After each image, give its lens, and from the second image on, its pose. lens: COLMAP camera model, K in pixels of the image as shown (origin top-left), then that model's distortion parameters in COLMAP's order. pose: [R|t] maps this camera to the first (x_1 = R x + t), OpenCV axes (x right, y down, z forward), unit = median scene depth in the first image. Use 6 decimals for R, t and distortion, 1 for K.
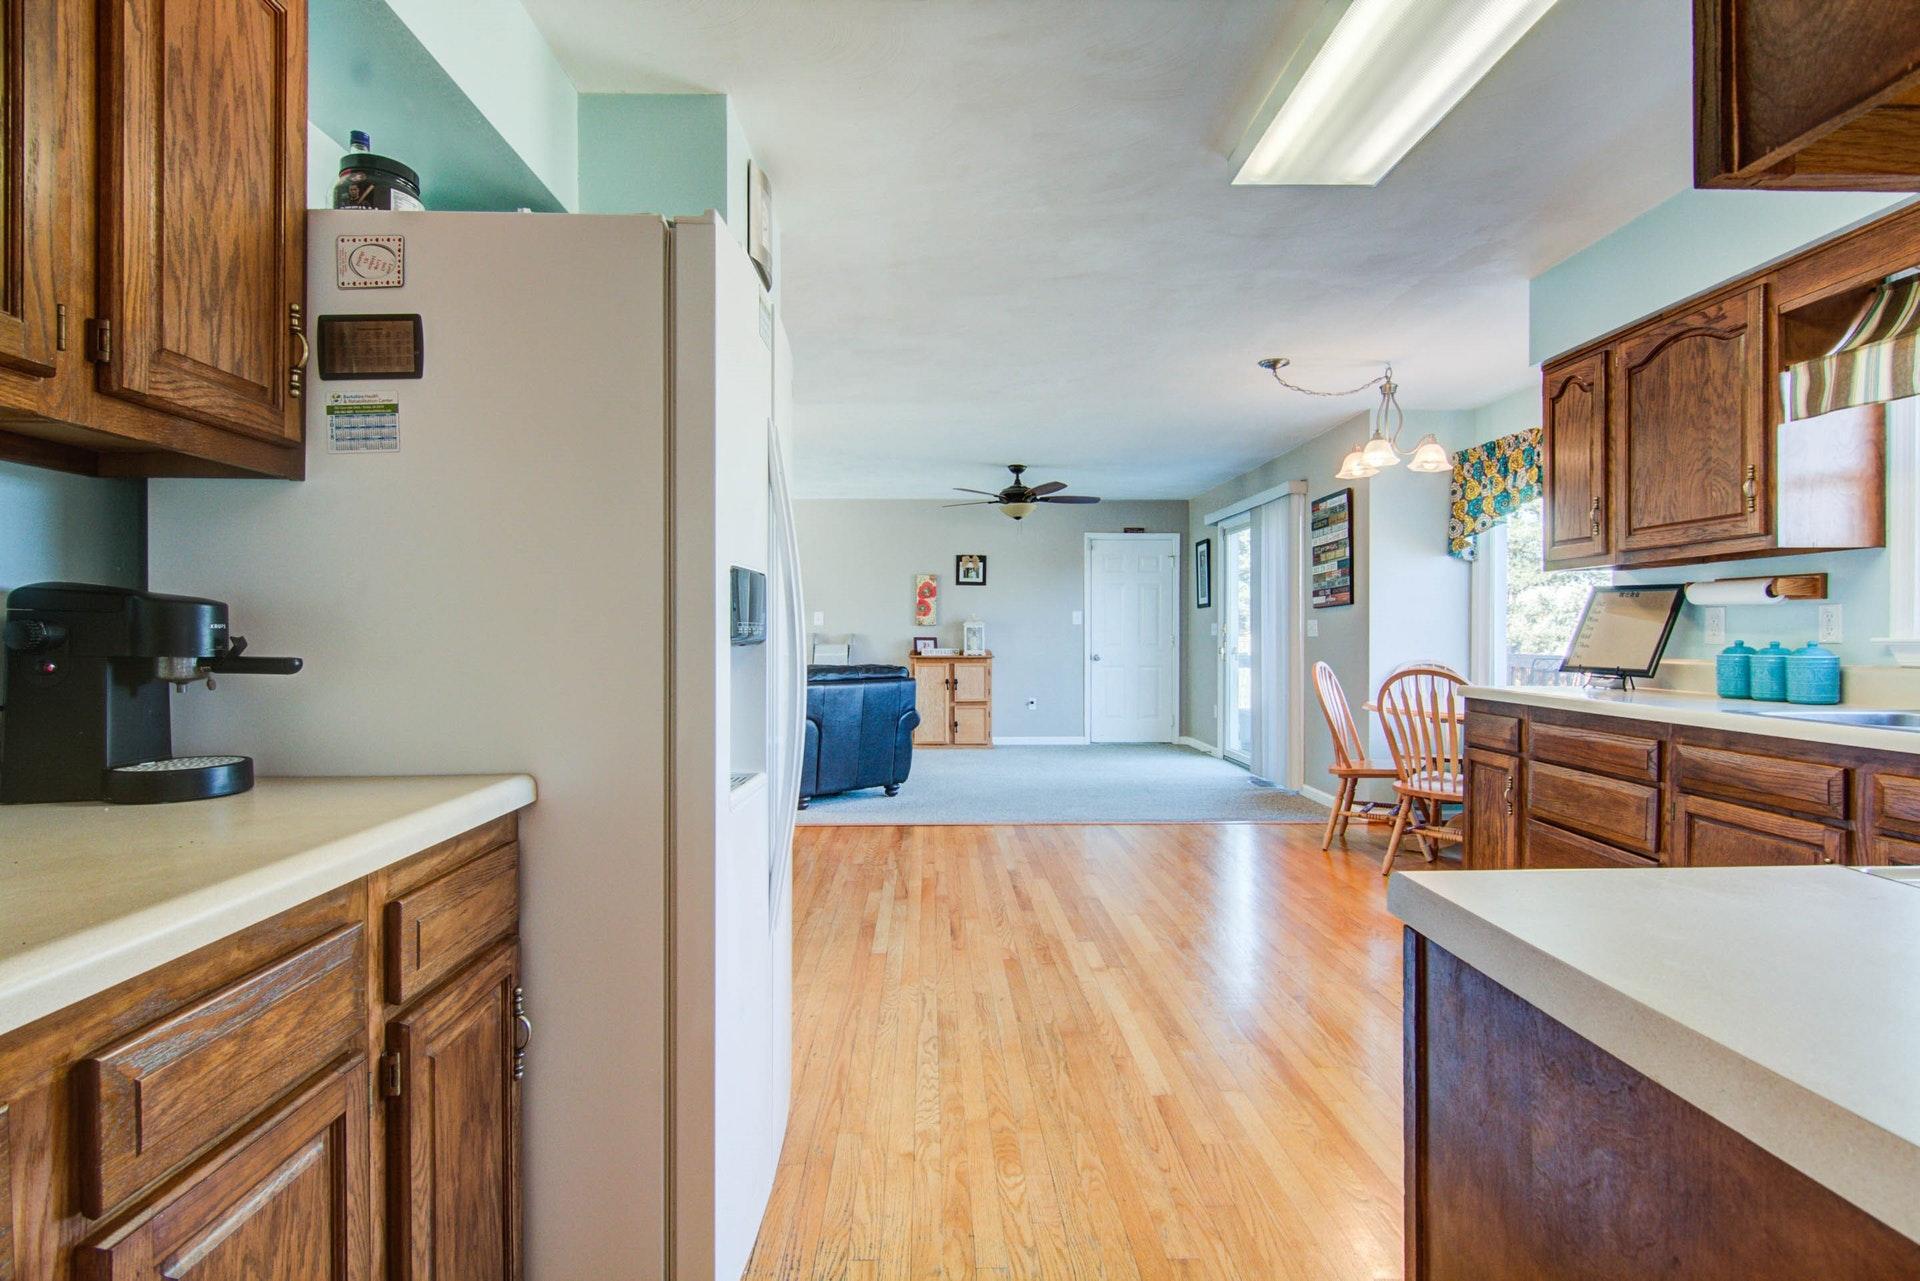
lens RADIAL K [[961.6, 0, 942.6], [0, 961.6, 638.5], [0, 0, 1]] dist [0.001623, -0.001422]
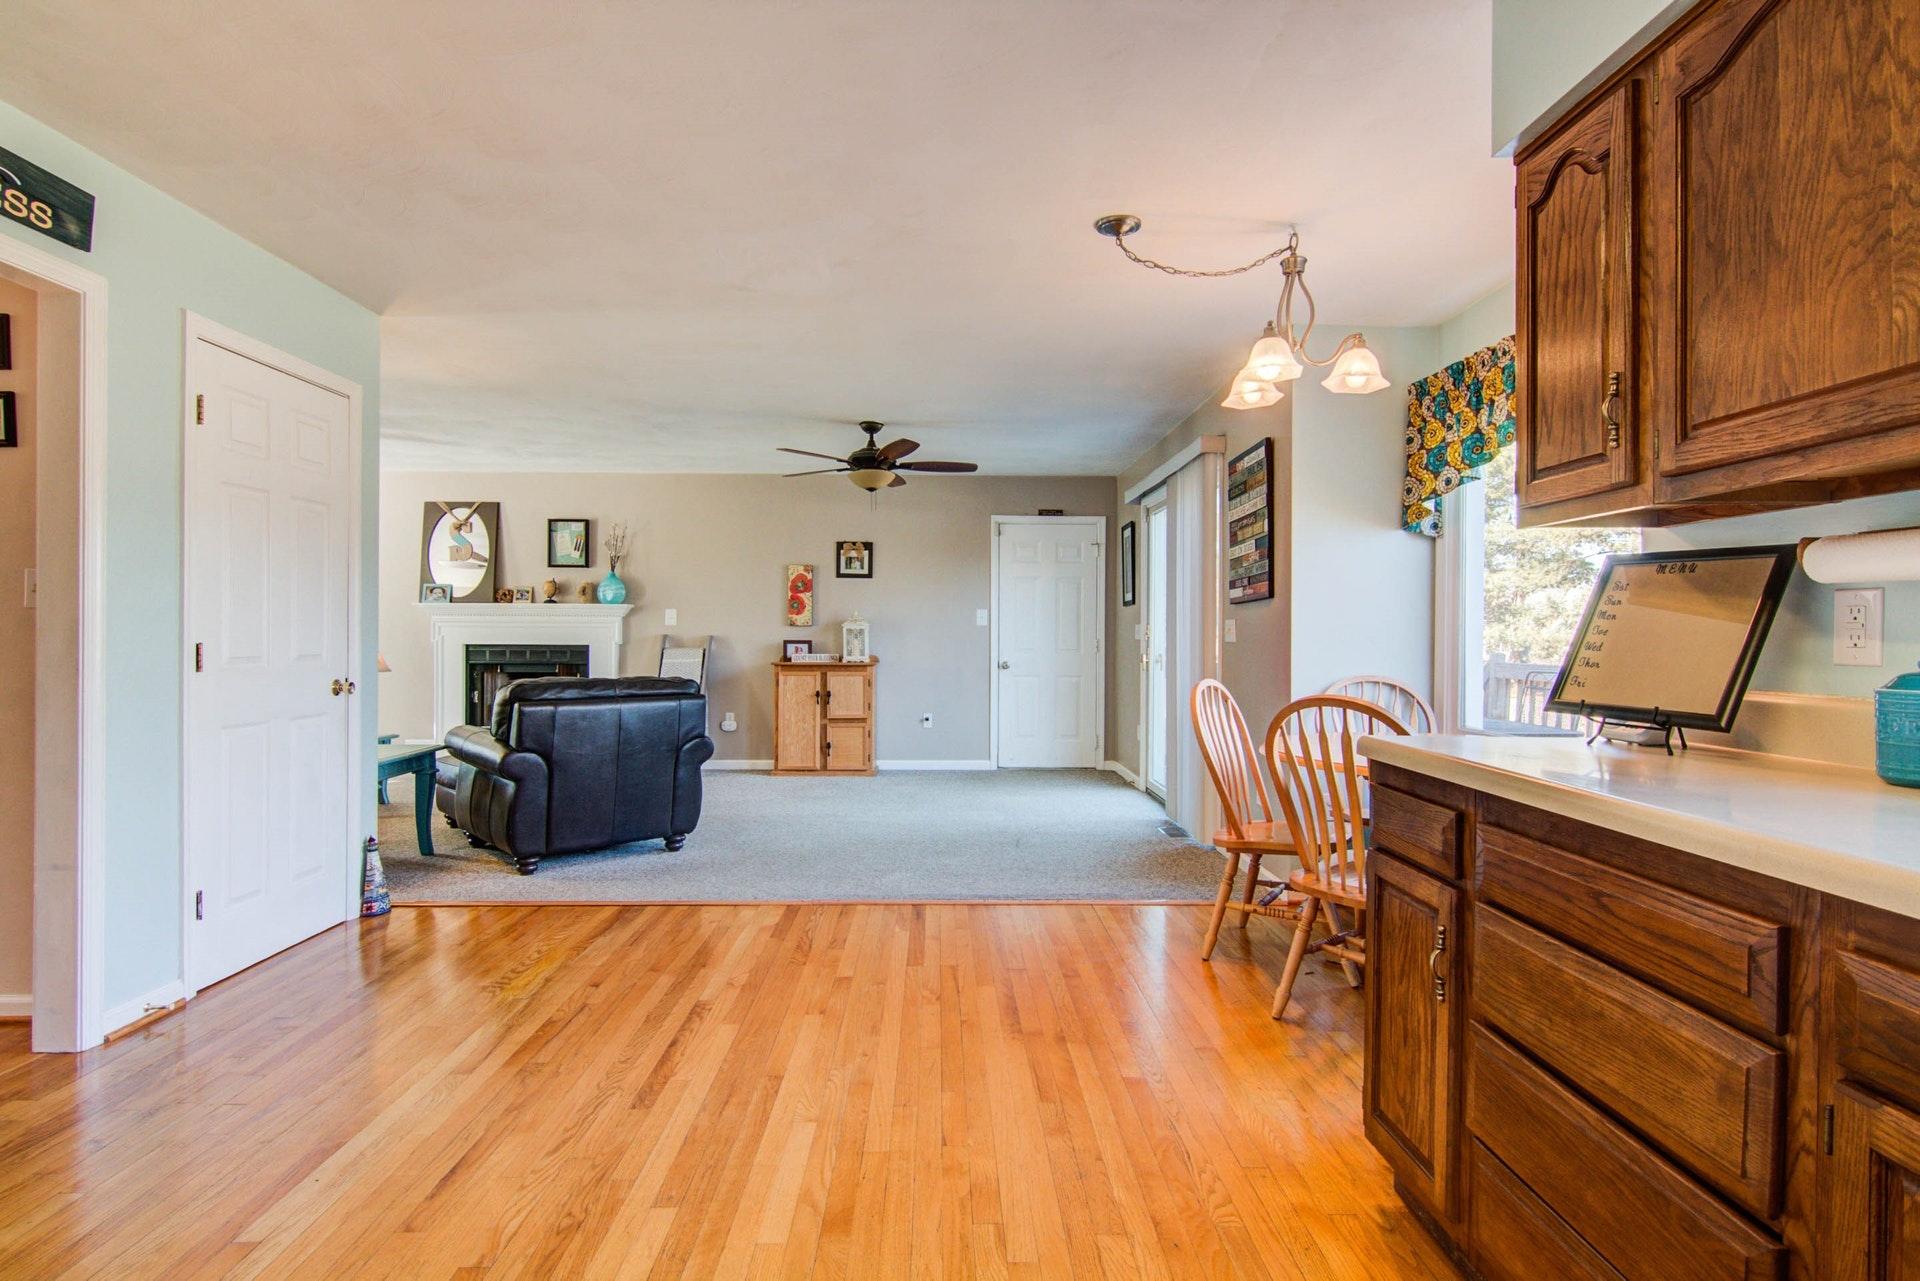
lens RADIAL K [[961.6, 0, 942.6], [0, 961.6, 638.5], [0, 0, 1]] dist [0.001623, -0.001422]
pose [[0.999958, 0.003850, -0.008376, 0.194969], [-0.003865, 0.999991, -0.001772, -0.002955], [0.008369, 0.001805, 0.999963, 0.289558]]
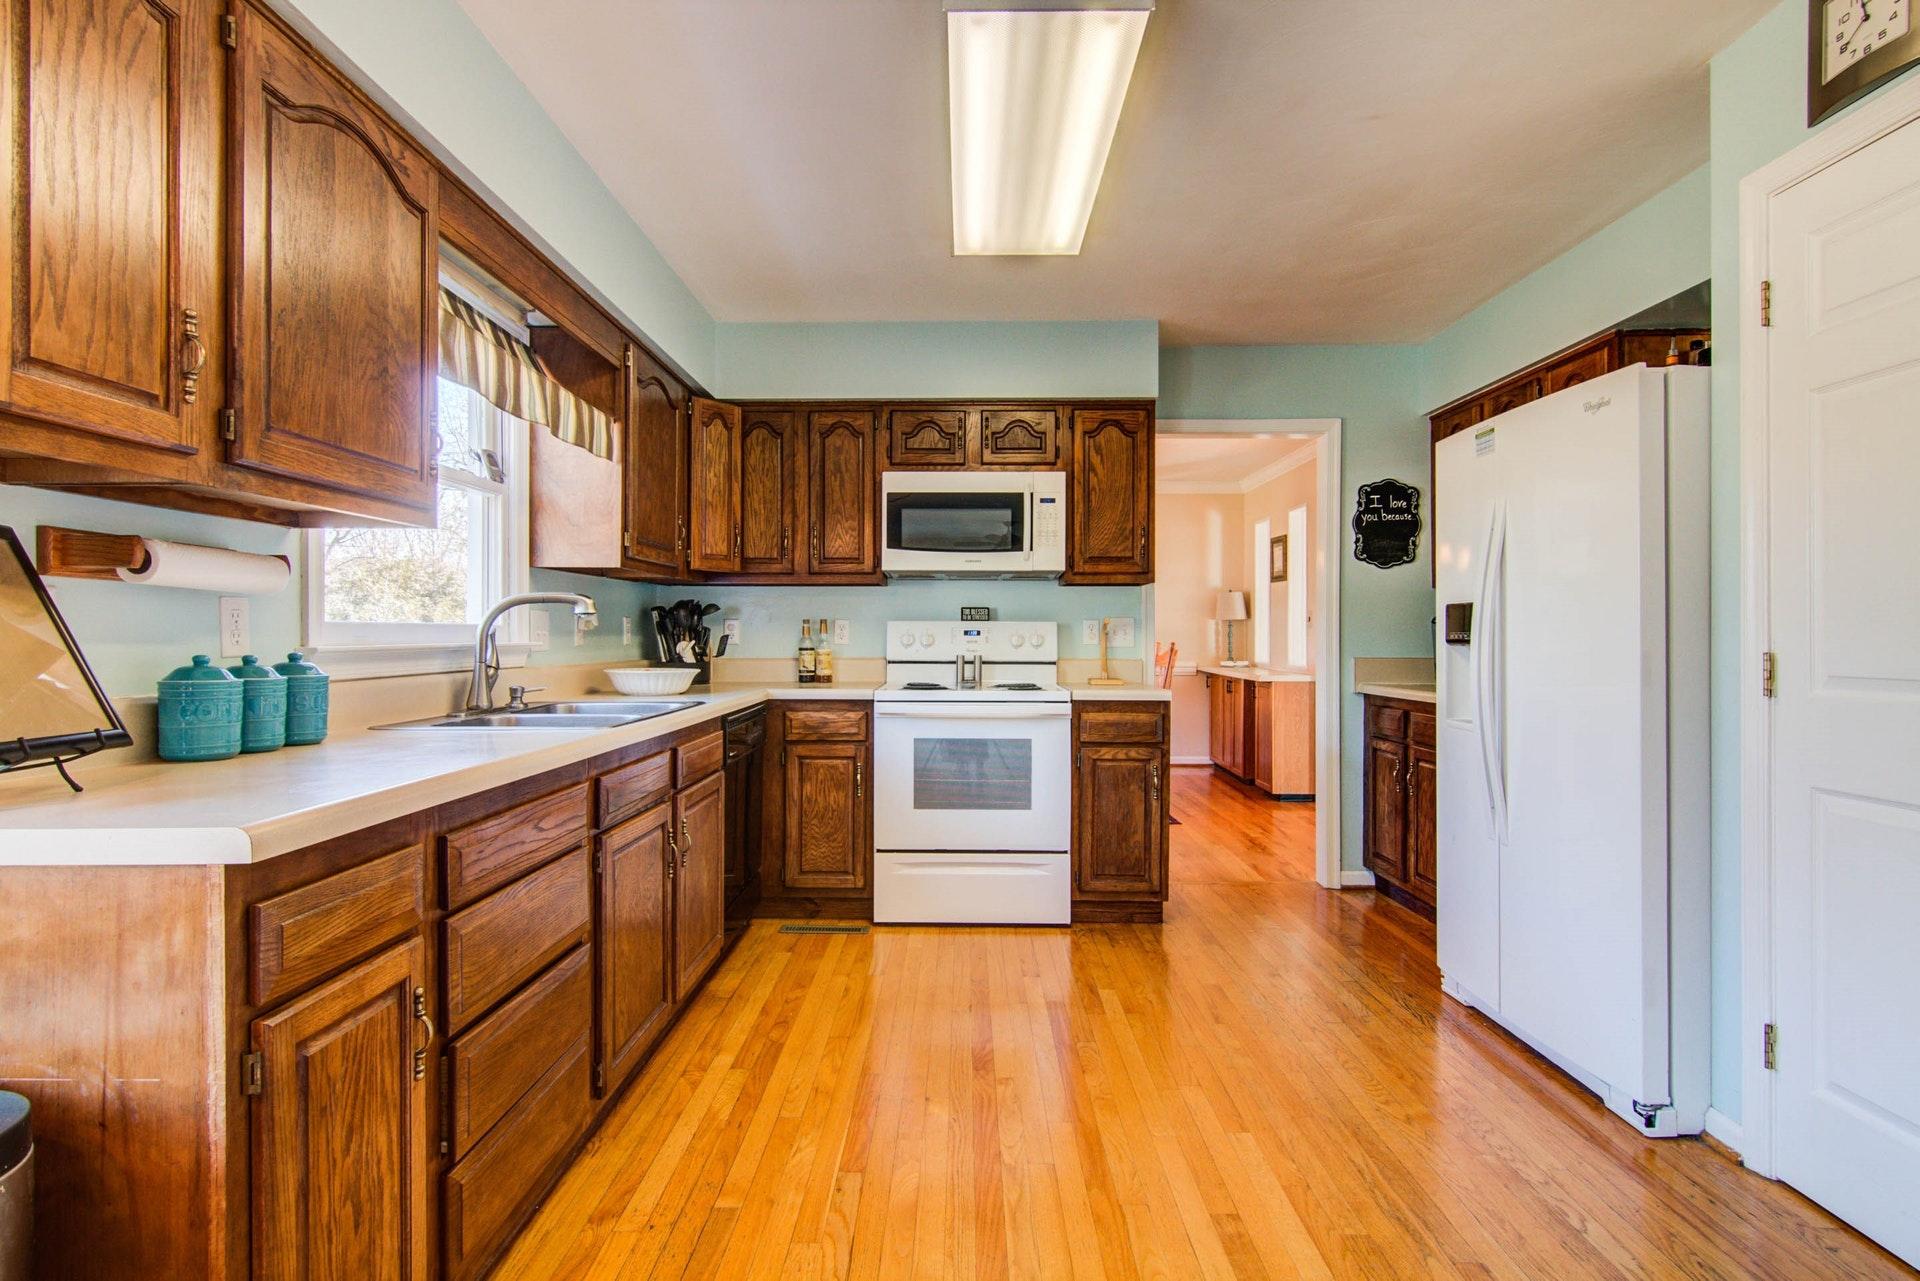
lens RADIAL K [[986.4, 0, 904.5], [0, 986.4, 638.3], [0, 0, 1]] dist [0.000238, -0.000461]
pose [[-0.997149, 0.002694, 0.075415, 0.204356], [0.002829, 0.999995, 0.001685, -0.004117], [-0.075410, 0.001893, -0.997151, 0.824684]]
